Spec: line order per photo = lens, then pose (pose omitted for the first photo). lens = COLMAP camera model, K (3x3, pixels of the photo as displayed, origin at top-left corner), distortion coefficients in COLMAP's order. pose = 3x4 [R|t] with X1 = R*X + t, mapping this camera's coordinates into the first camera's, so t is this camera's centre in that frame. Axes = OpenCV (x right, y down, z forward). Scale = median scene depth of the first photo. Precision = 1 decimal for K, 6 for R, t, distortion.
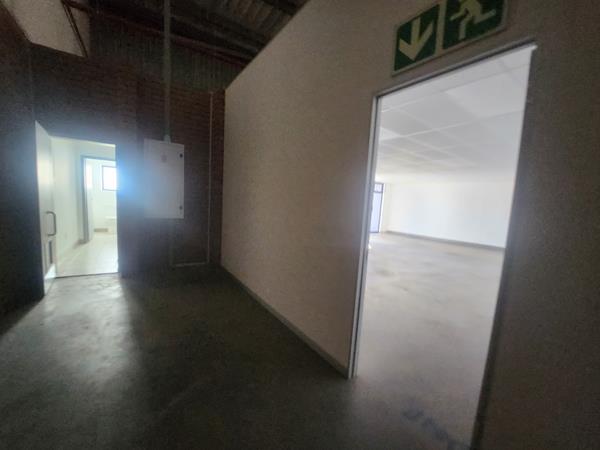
lens RADIAL K [[239.0, 0, 298.5], [0, 239.0, 224.5], [0, 0, 1]] dist [-0.002647, -0.000152]
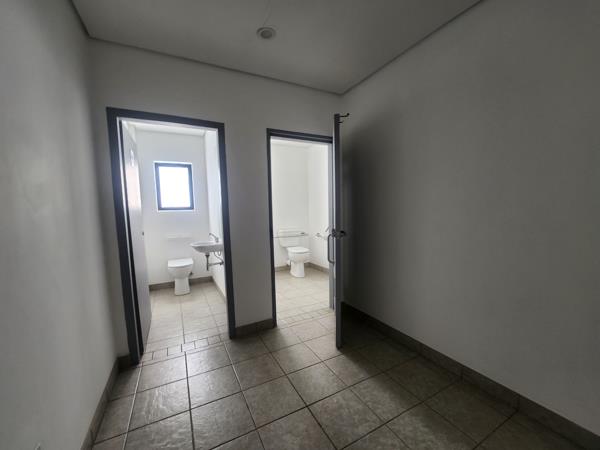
lens RADIAL K [[239.0, 0, 298.5], [0, 239.0, 224.5], [0, 0, 1]] dist [-0.002647, -0.000152]
pose [[0.989042, -0.078468, -0.125056, -0.597934], [0.075506, 0.996745, -0.028257, -0.098182], [0.126866, 0.018505, 0.991747, 0.682237]]
